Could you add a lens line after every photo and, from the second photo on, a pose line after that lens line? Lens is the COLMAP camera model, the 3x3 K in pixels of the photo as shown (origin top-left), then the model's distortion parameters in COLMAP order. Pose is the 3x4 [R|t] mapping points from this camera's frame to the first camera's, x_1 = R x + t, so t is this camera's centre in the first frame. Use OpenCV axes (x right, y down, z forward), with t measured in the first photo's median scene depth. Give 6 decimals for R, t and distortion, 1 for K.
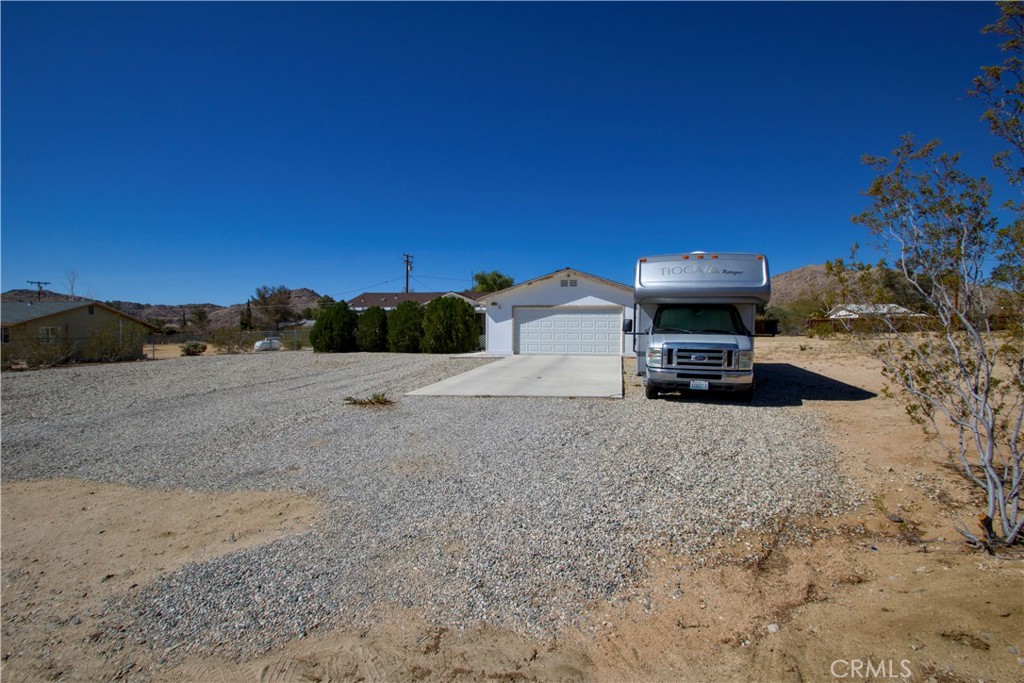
lens RADIAL K [[485.3, 0, 509.3], [0, 485.3, 345.8], [0, 0, 1]] dist [0.001980, -0.000566]
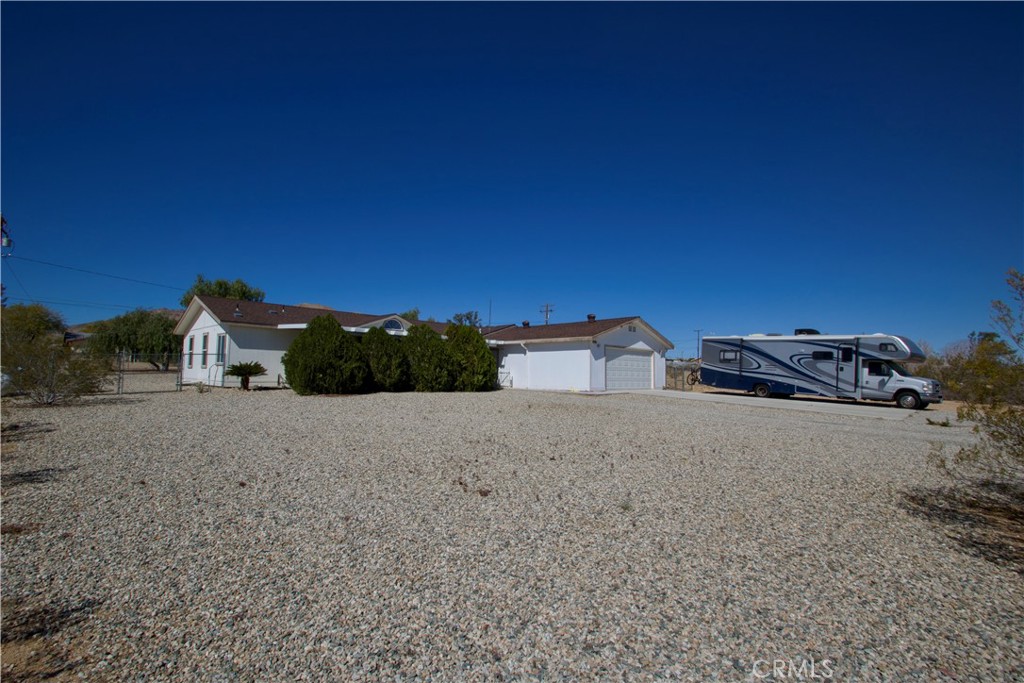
lens RADIAL K [[478.8, 0, 506.7], [0, 478.8, 339.0], [0, 0, 1]] dist [0.004100, -0.006763]
pose [[0.568923, 0.059842, 0.820210, -0.779163], [-0.006167, 0.997631, -0.068509, -0.017927], [-0.822367, 0.033918, 0.567945, 0.462039]]
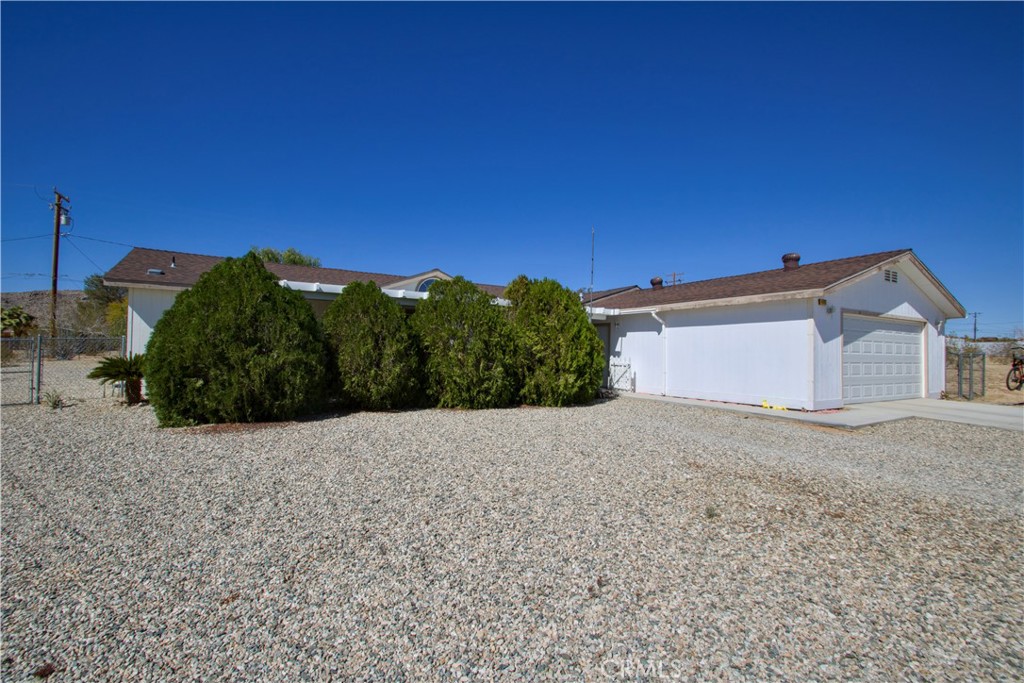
lens RADIAL K [[478.8, 0, 506.7], [0, 478.8, 339.0], [0, 0, 1]] dist [0.004100, -0.006763]
pose [[0.749697, 0.020384, 0.661467, -0.455297], [-0.001477, 0.999575, -0.029129, -0.029850], [-0.661779, 0.020861, 0.749408, 0.685649]]
